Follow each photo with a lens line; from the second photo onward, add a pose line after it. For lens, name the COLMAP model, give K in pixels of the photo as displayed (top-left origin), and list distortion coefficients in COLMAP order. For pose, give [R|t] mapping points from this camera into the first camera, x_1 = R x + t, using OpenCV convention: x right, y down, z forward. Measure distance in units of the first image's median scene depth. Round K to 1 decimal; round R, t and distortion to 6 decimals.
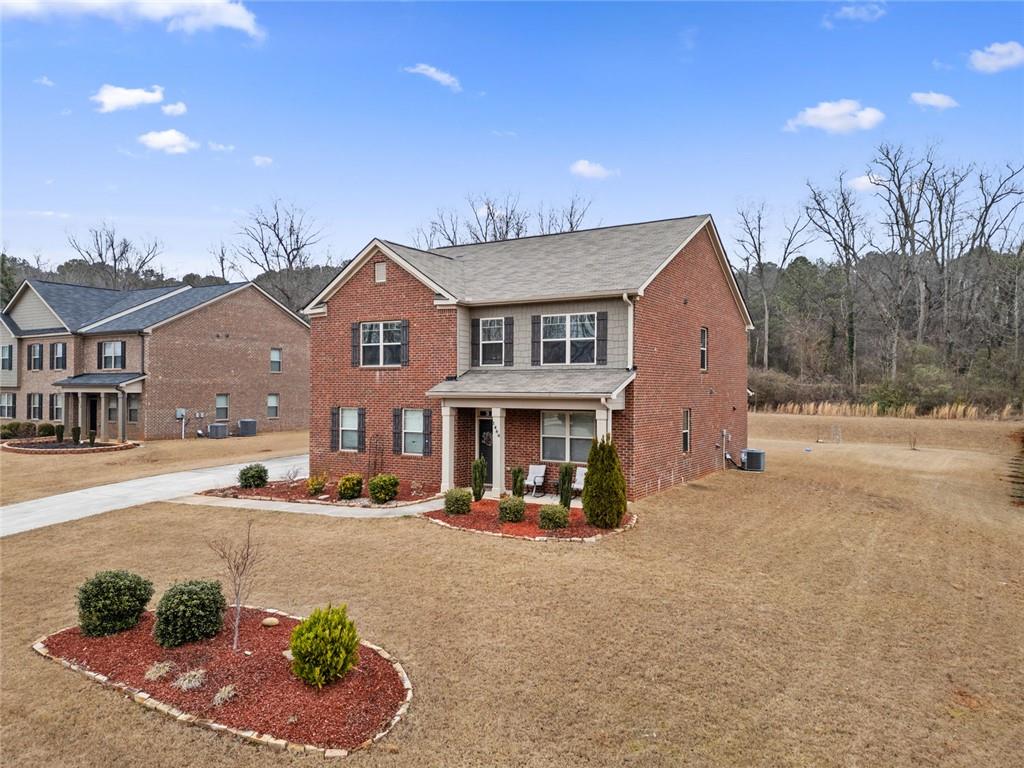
lens RADIAL K [[706.3, 0, 512.0], [0, 706.3, 384.0], [0, 0, 1]] dist [0.089750, -0.090396]
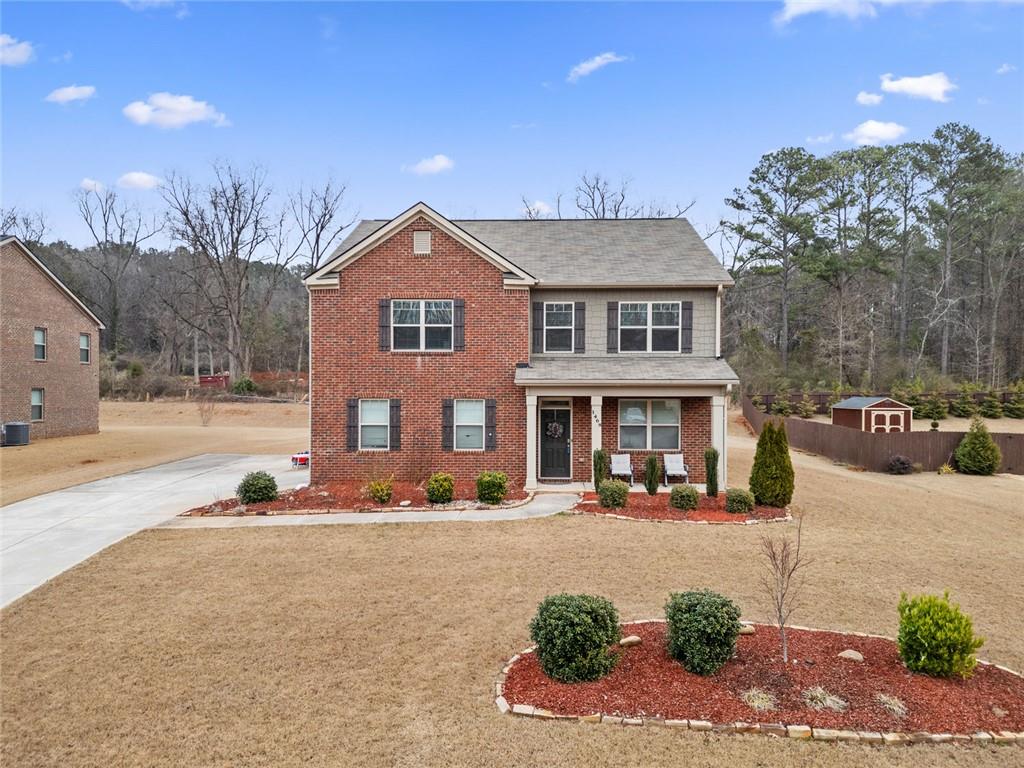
lens RADIAL K [[708.3, 0, 510.8], [0, 708.3, 393.8], [0, 0, 1]] dist [0.047822, -0.029636]
pose [[0.881102, -0.004851, 0.472901, -0.538602], [-0.002323, 0.999891, 0.014585, 0.015830], [-0.472920, -0.013949, 0.880995, 0.195716]]
